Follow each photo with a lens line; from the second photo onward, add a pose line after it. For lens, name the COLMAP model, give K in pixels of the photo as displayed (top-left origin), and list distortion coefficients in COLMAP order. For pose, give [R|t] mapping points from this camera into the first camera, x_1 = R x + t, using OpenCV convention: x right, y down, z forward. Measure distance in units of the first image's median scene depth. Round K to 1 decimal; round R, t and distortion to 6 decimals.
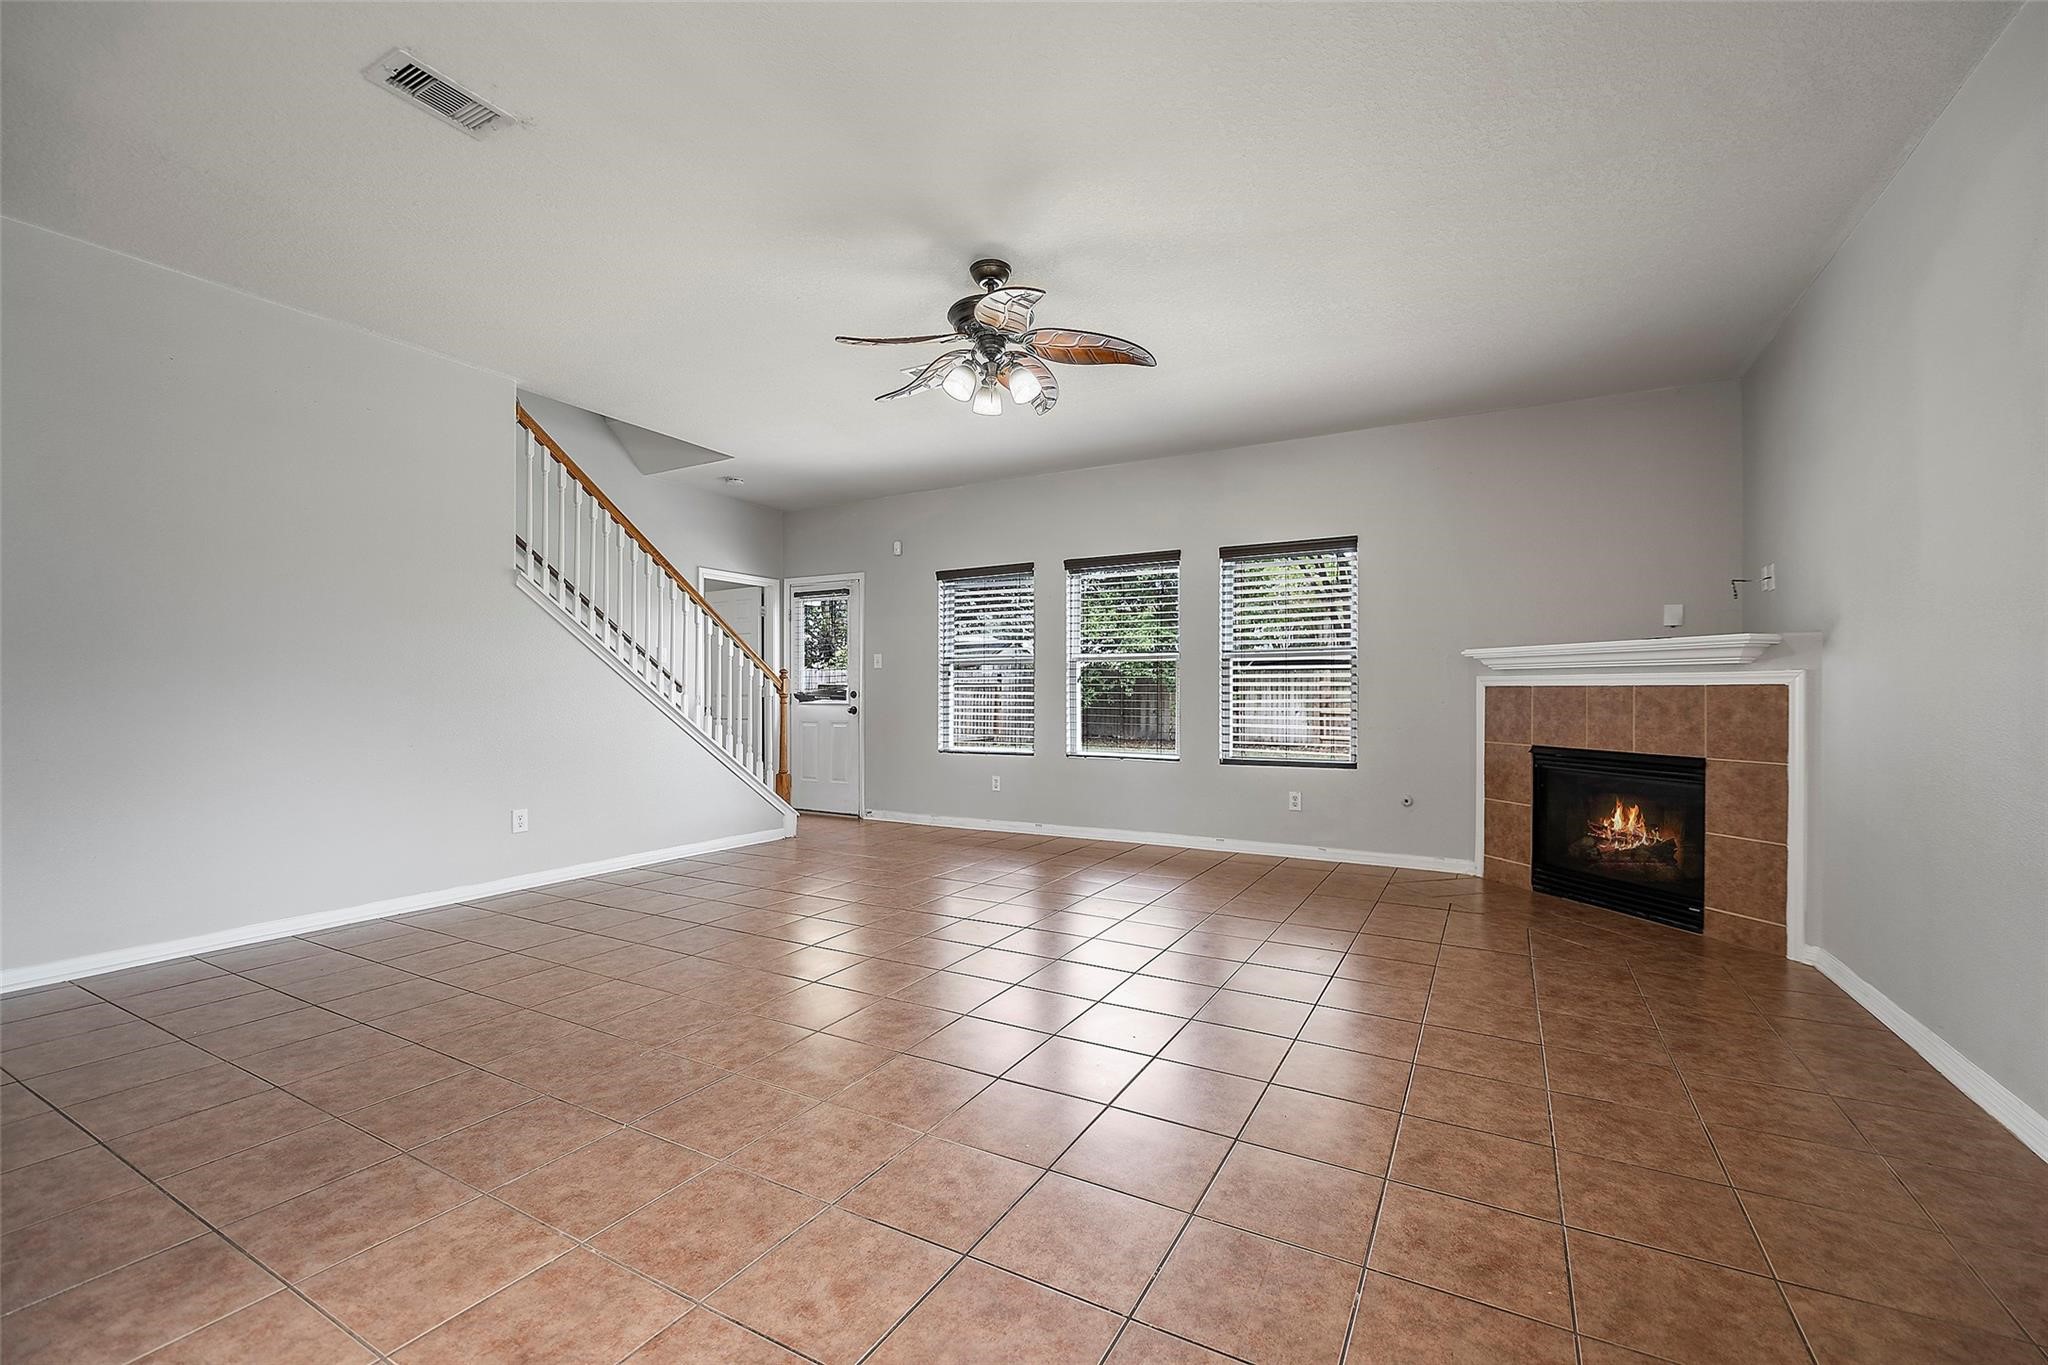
lens RADIAL K [[843.7, 0, 1024.0], [0, 843.7, 682.5], [0, 0, 1]] dist [-0.000043, -0.000235]
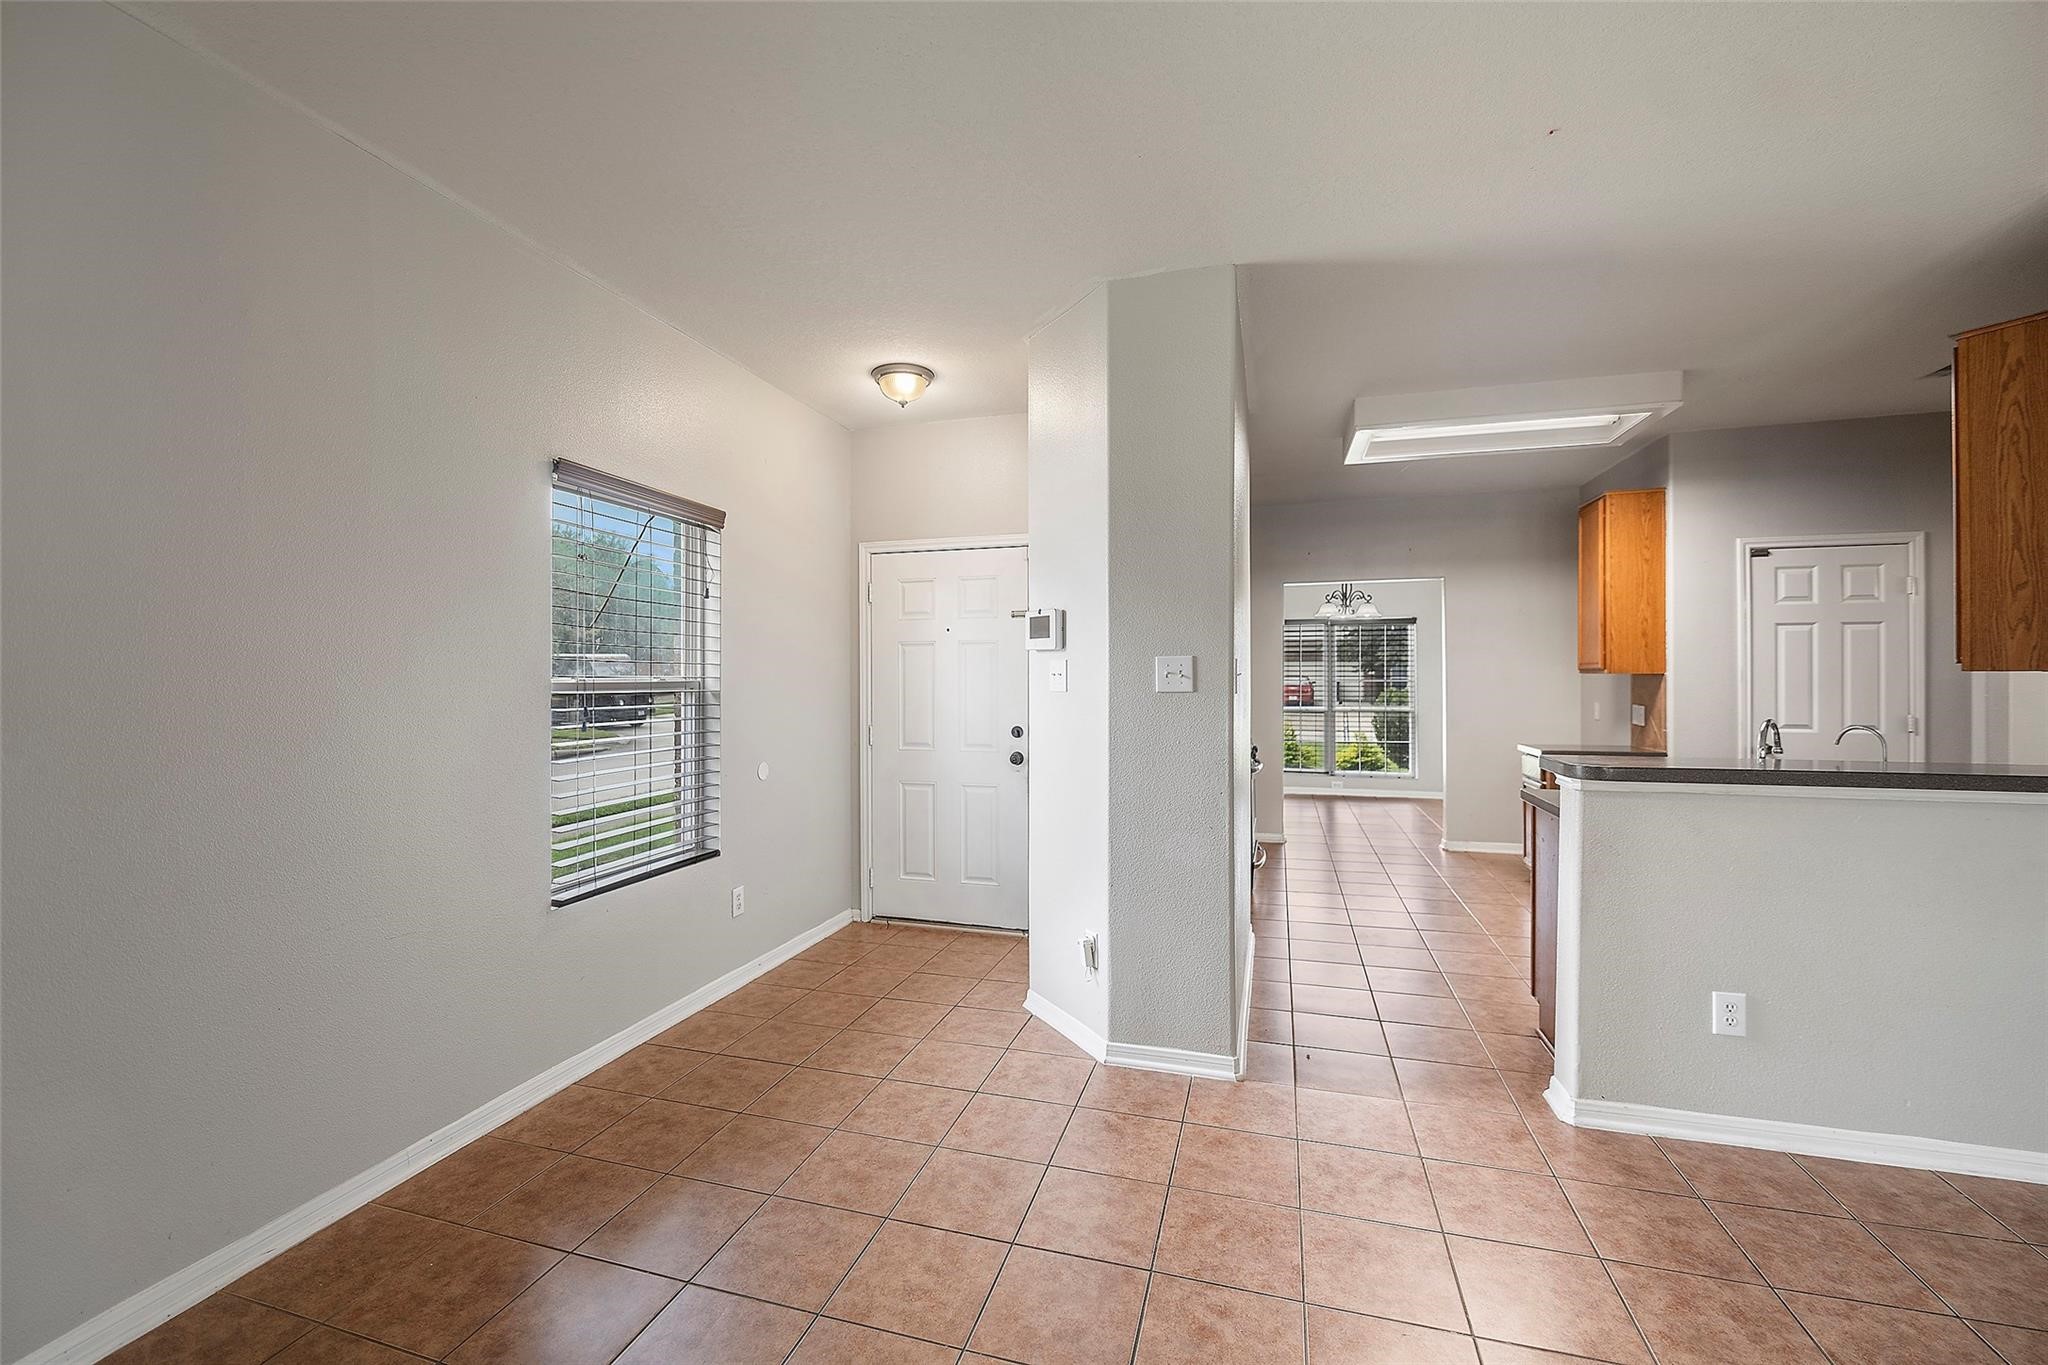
lens RADIAL K [[850.0, 0, 1024.0], [0, 850.0, 682.5], [0, 0, 1]] dist [-0.002581, -0.000196]
pose [[-0.973313, 0.002652, -0.229465, 0.097874], [0.004464, 0.999963, -0.007378, -0.056300], [0.229437, -0.008205, -0.973289, 0.682324]]
